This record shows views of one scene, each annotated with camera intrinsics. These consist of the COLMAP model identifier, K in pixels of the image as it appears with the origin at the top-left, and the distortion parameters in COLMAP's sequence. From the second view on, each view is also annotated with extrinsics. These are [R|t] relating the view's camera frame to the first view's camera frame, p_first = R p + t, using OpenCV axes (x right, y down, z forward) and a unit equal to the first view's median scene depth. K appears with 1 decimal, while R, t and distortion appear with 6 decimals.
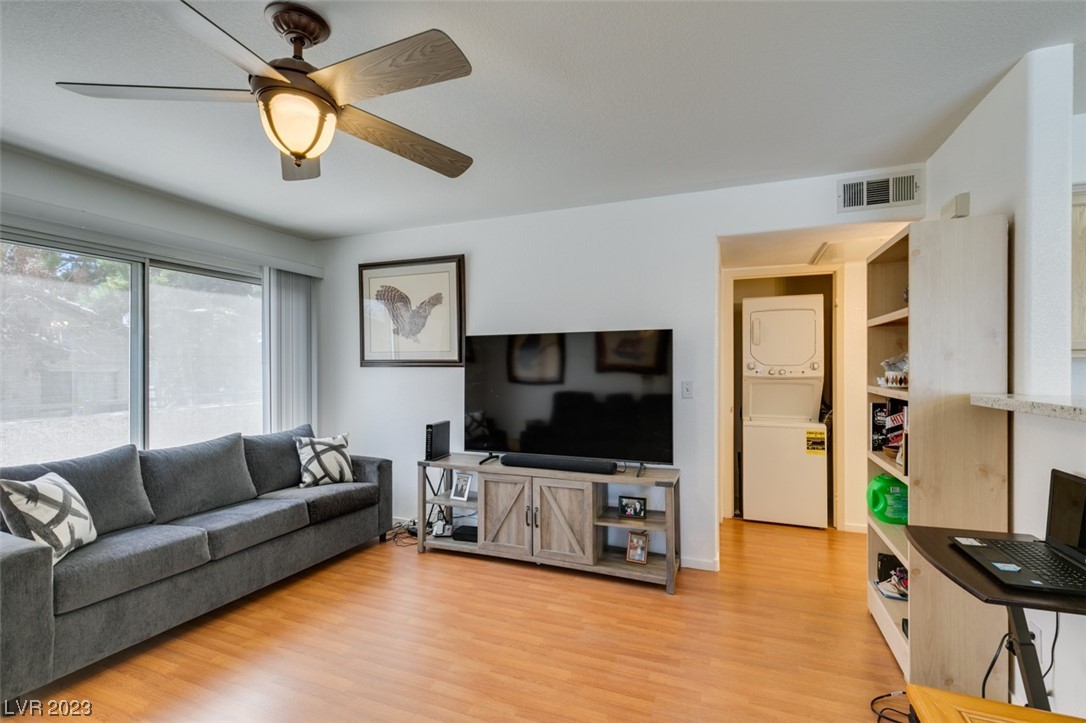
lens RADIAL K [[486.8, 0, 543.3], [0, 486.8, 364.7], [0, 0, 1]] dist [0.008008, -0.002482]
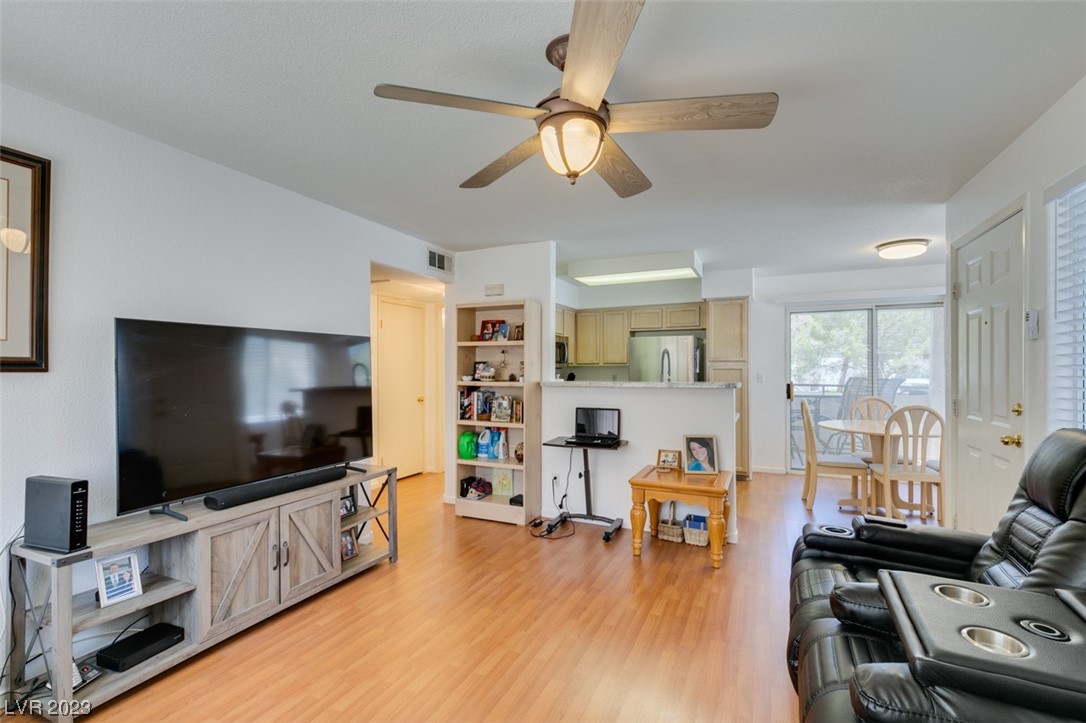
lens RADIAL K [[486.8, 0, 542.4], [0, 486.8, 367.6], [0, 0, 1]] dist [0.008008, -0.002482]
pose [[0.048882, 0.003305, 0.998799, -0.811636], [-0.002281, 0.999992, -0.003198, 0.000598], [-0.998802, -0.002122, 0.048889, 0.521853]]
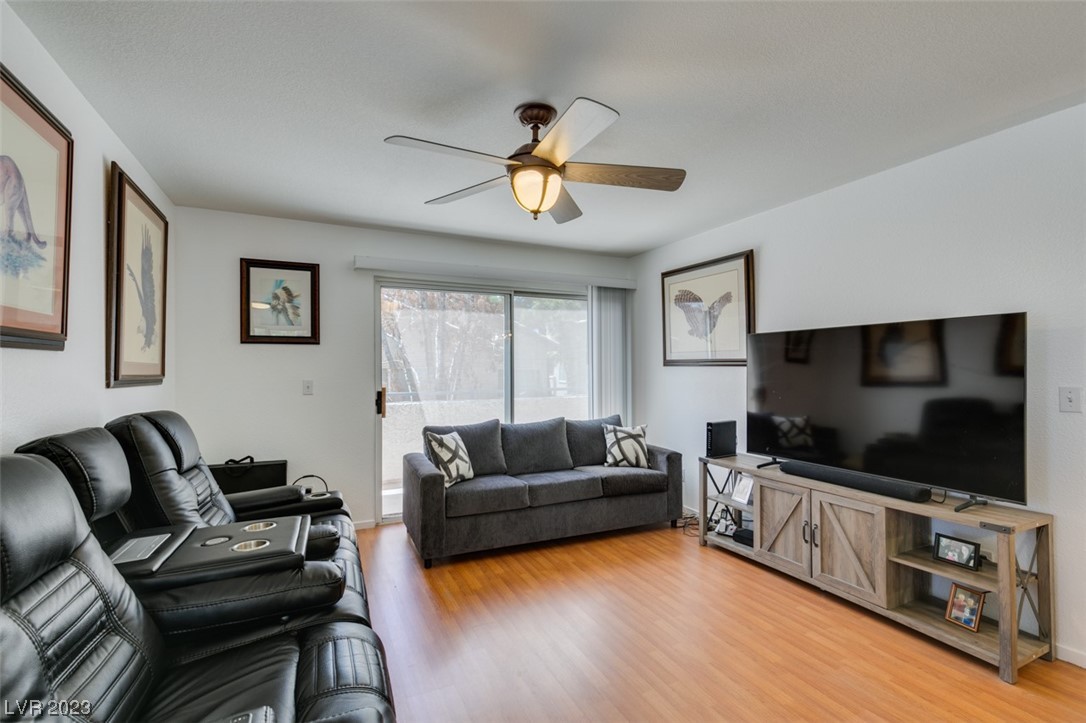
lens RADIAL K [[486.8, 0, 539.7], [0, 486.8, 365.6], [0, 0, 1]] dist [0.008008, -0.002482]
pose [[0.734624, -0.002312, -0.678471, 0.219351], [0.005466, 0.999982, 0.002511, -0.001641], [0.678453, -0.005553, 0.734623, 0.004380]]
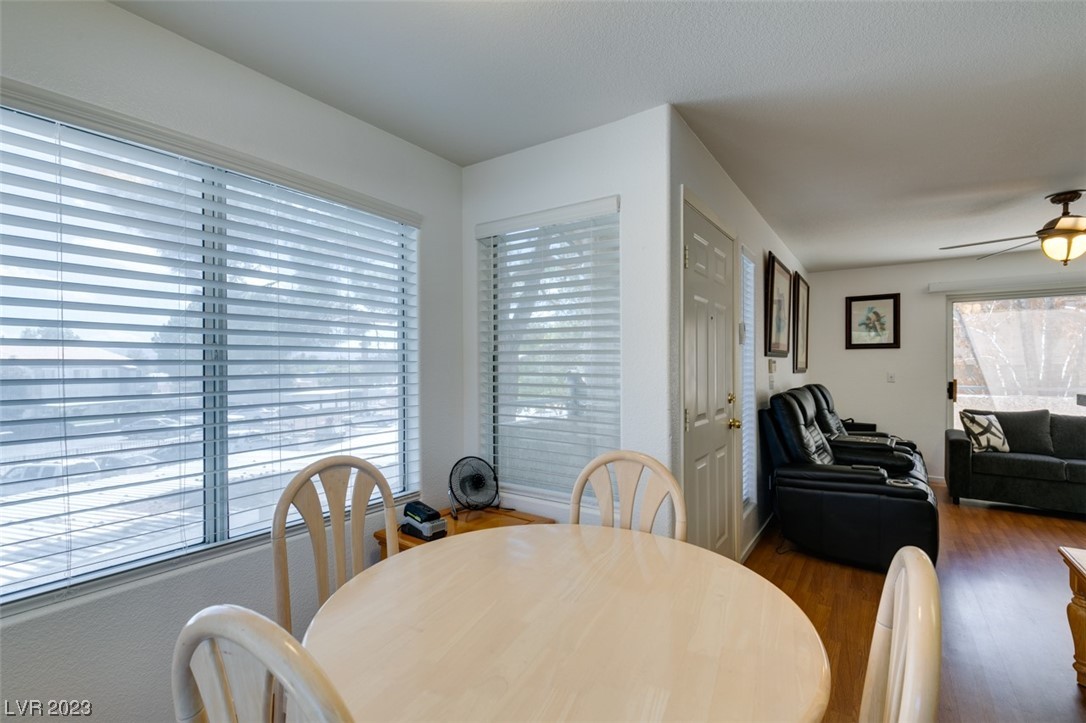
lens RADIAL K [[486.8, 0, 545.3], [0, 486.8, 365.9], [0, 0, 1]] dist [0.008008, -0.002482]
pose [[-0.221627, 0.005189, -0.975118, 1.008280], [0.007527, 0.999965, 0.003610, -0.005997], [0.975102, -0.006539, -0.221659, -0.338501]]
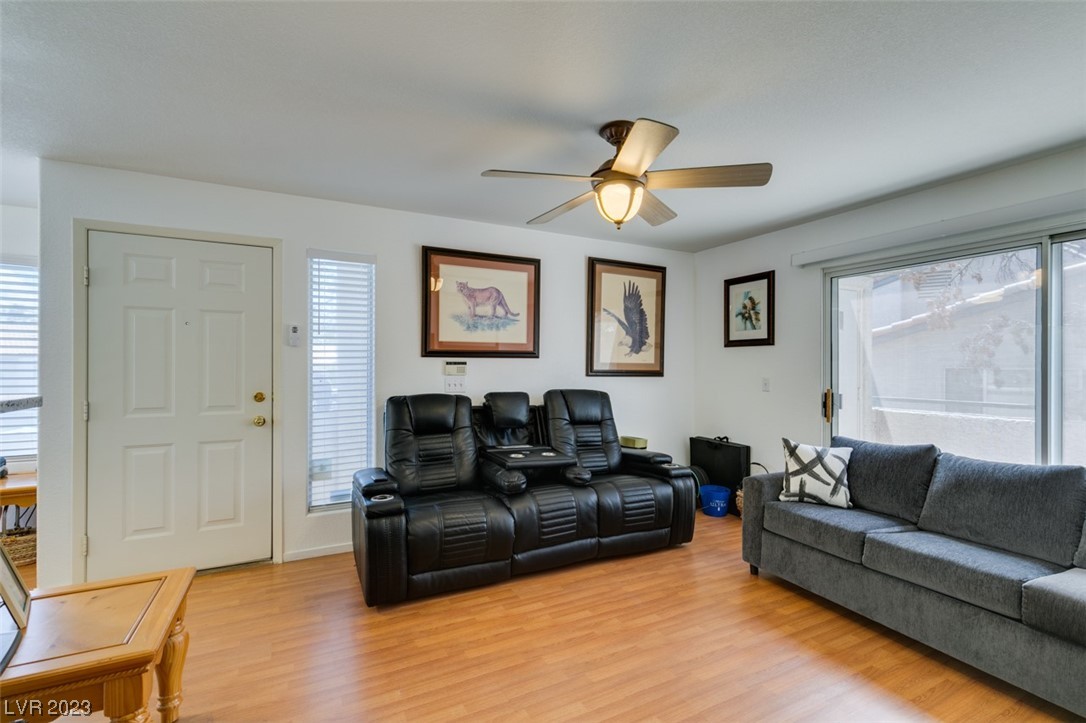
lens RADIAL K [[486.8, 0, 545.4], [0, 486.8, 365.8], [0, 0, 1]] dist [0.008008, -0.002482]
pose [[-0.652198, 0.001191, -0.758048, 0.379499], [0.002381, 0.999997, -0.000478, 0.000268], [0.758045, -0.002117, -0.652199, 0.913376]]
